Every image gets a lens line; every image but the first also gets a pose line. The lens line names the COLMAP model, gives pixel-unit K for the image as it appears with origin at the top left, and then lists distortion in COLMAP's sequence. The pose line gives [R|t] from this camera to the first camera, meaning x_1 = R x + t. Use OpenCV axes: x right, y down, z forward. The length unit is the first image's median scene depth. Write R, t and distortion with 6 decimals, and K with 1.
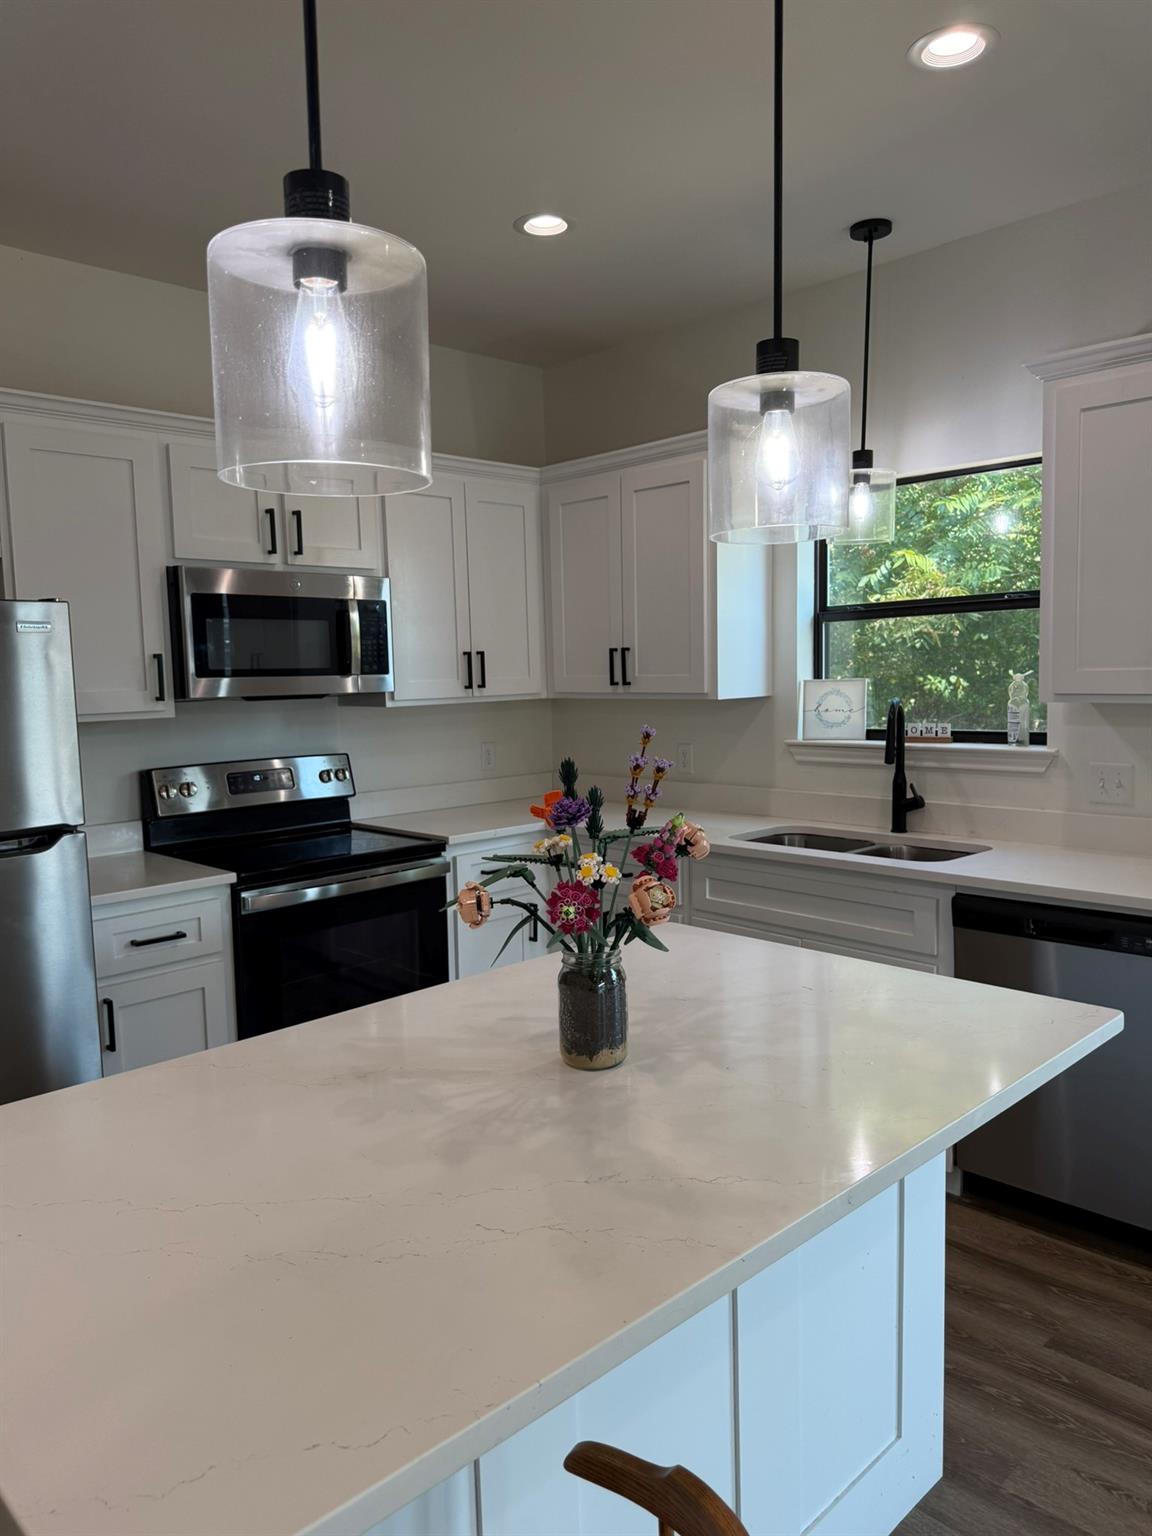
lens RADIAL K [[1076.8, 0, 576.0], [0, 1076.8, 768.0], [0, 0, 1]] dist [0.125270, -0.175098]
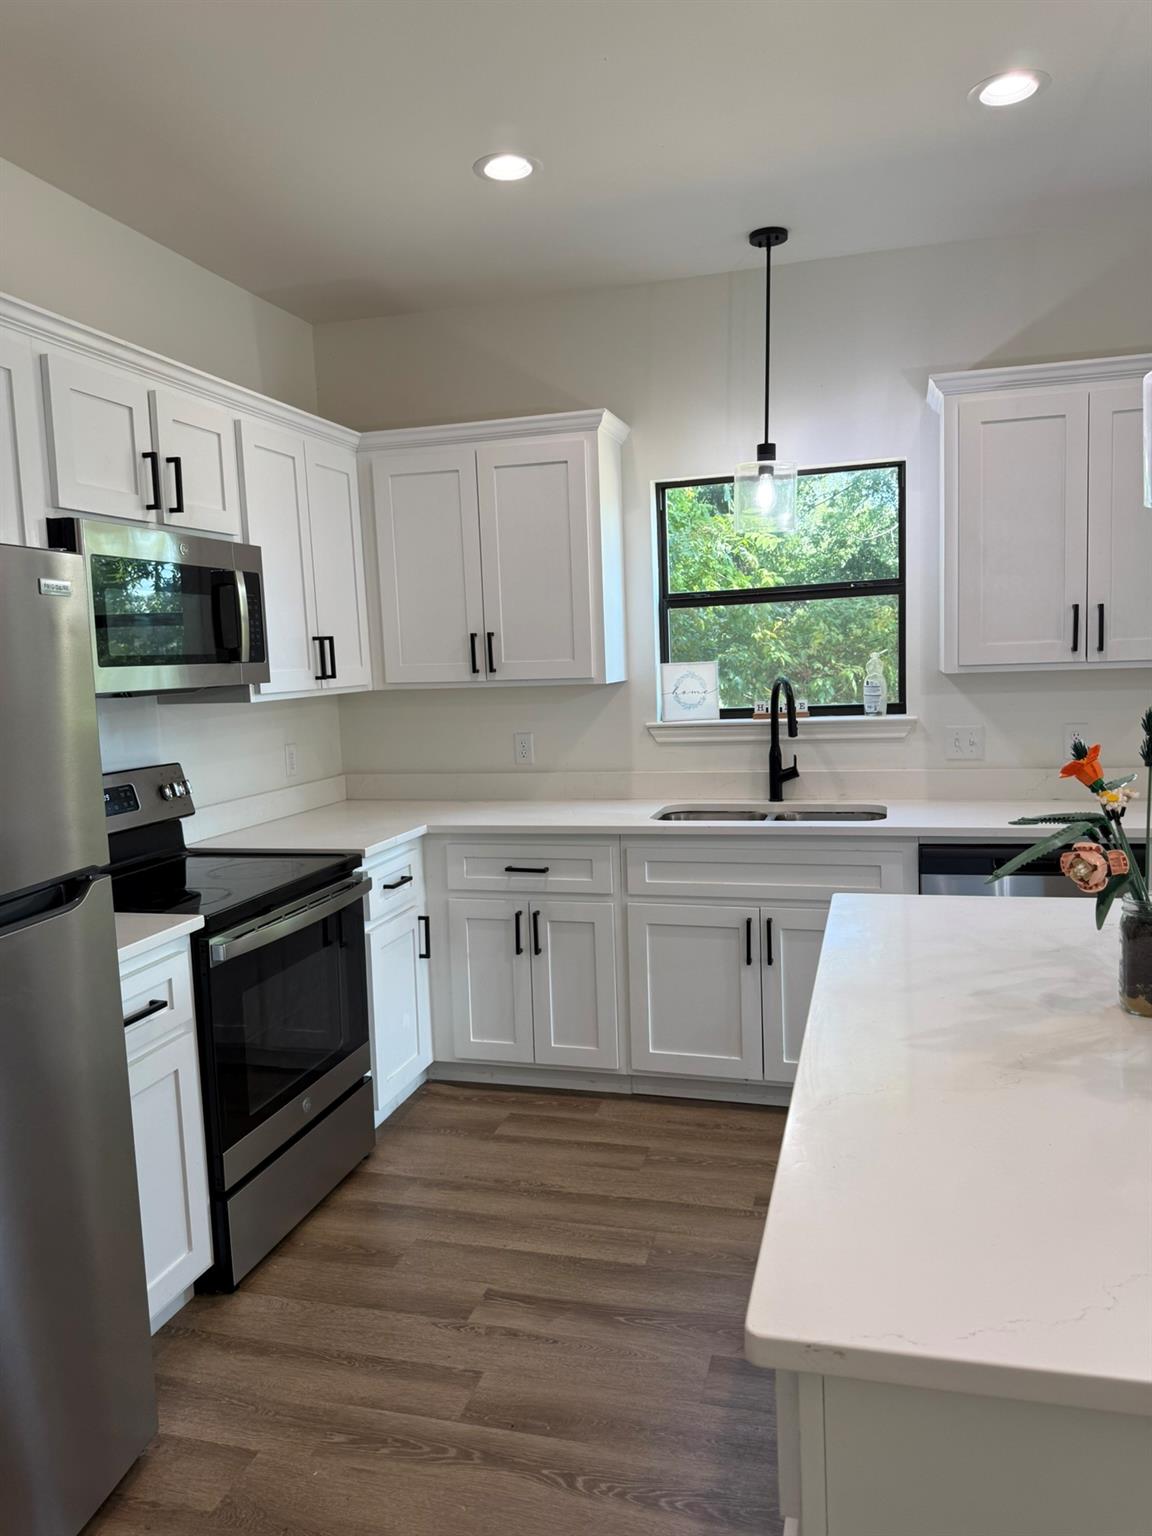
lens RADIAL K [[1076.8, 0, 576.0], [0, 1076.8, 768.0], [0, 0, 1]] dist [0.125270, -0.175098]
pose [[0.864219, -0.063056, 0.499149, -0.411095], [0.064798, 0.997802, 0.013860, -0.001888], [-0.498926, 0.020366, 0.866405, 0.163802]]
